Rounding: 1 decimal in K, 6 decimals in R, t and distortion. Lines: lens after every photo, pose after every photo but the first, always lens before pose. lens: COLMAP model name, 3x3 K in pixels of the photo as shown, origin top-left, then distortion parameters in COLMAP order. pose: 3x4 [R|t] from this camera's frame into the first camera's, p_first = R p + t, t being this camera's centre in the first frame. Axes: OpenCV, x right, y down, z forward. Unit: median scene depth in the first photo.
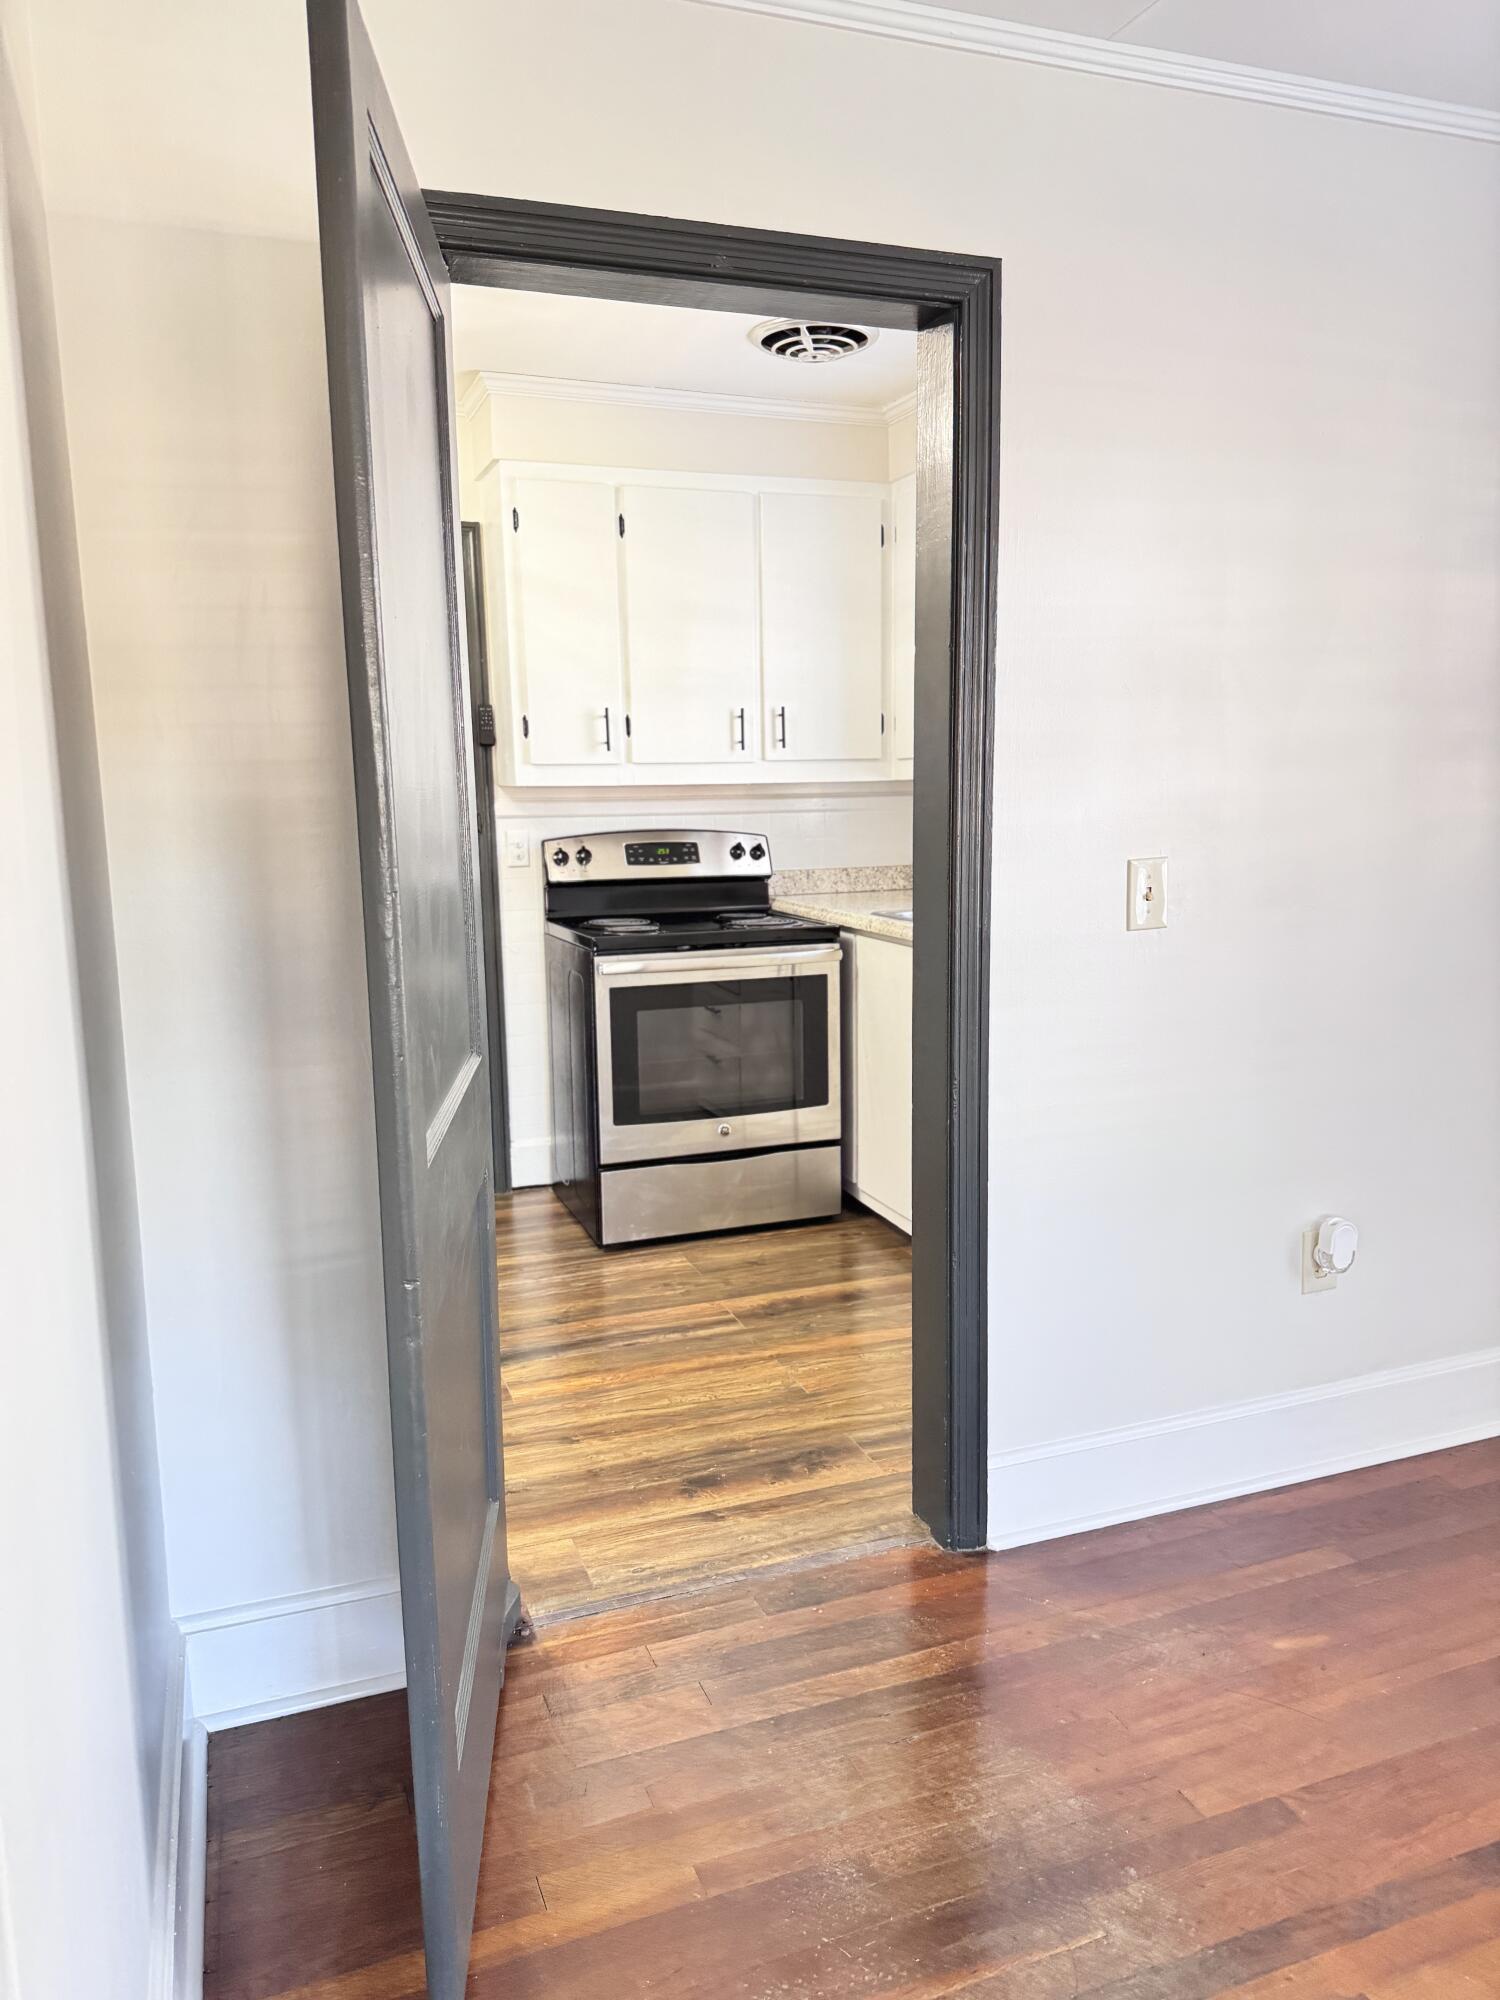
lens RADIAL K [[1397.6, 0, 744.9], [0, 1397.6, 1002.7], [0, 0, 1]] dist [0.095415, -0.108878]
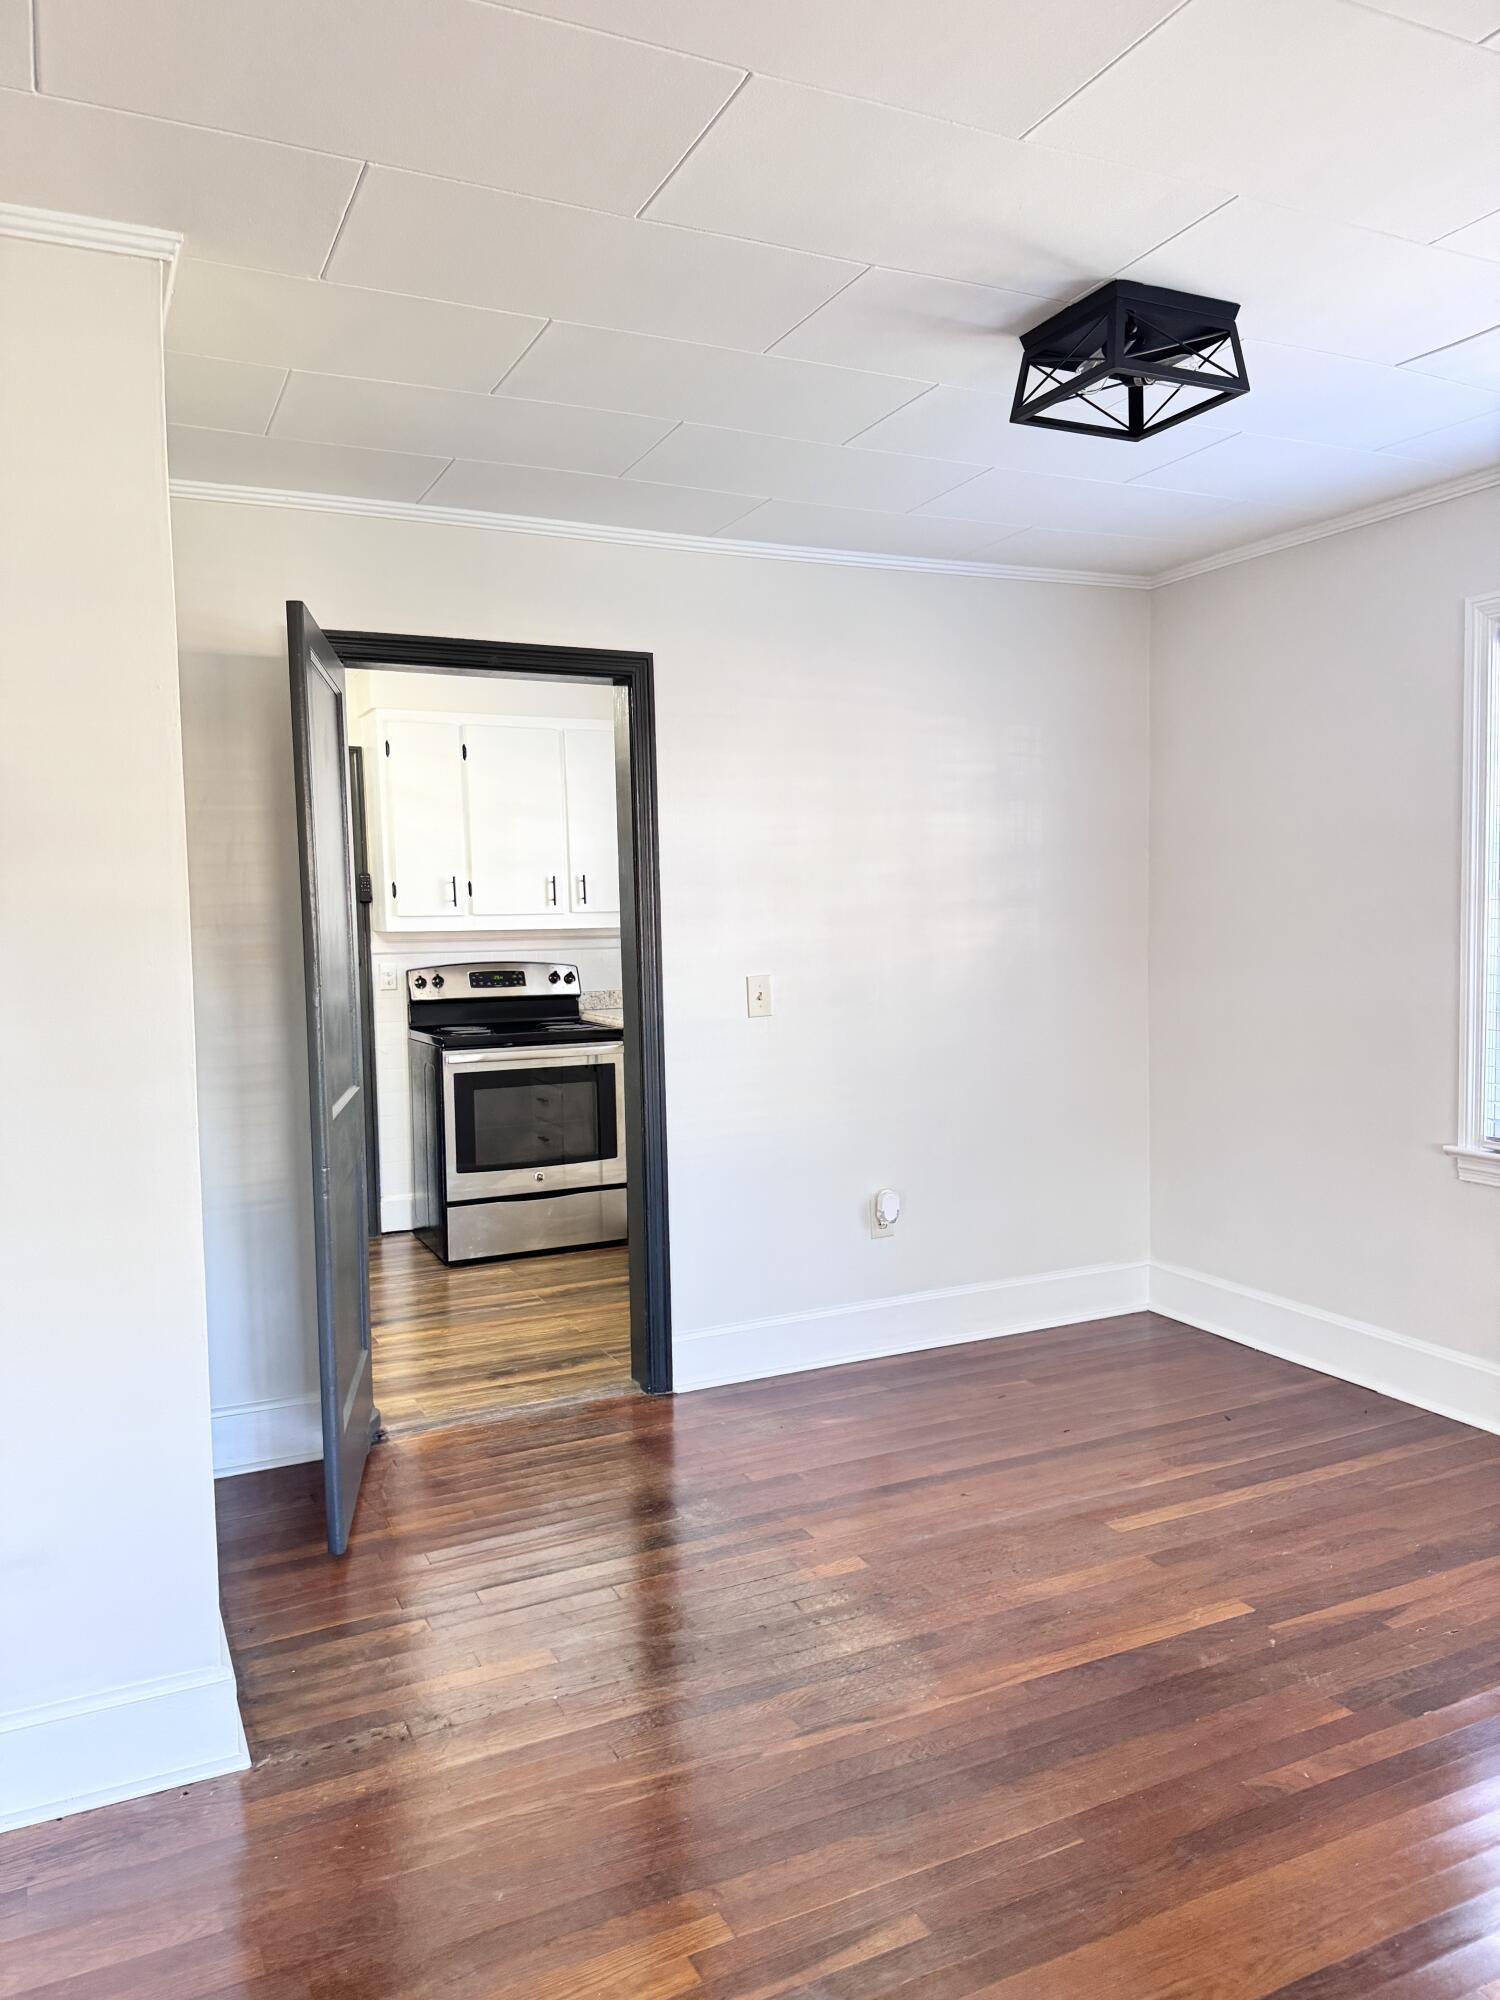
lens RADIAL K [[1395.1, 0, 750.0], [0, 1395.1, 1000.0], [0, 0, 1]] dist [0.161865, -0.285095]
pose [[0.996258, -0.010348, 0.085813, 0.075319], [0.018687, 0.995114, -0.096943, 0.055523], [-0.084391, 0.098184, 0.991584, -0.410800]]
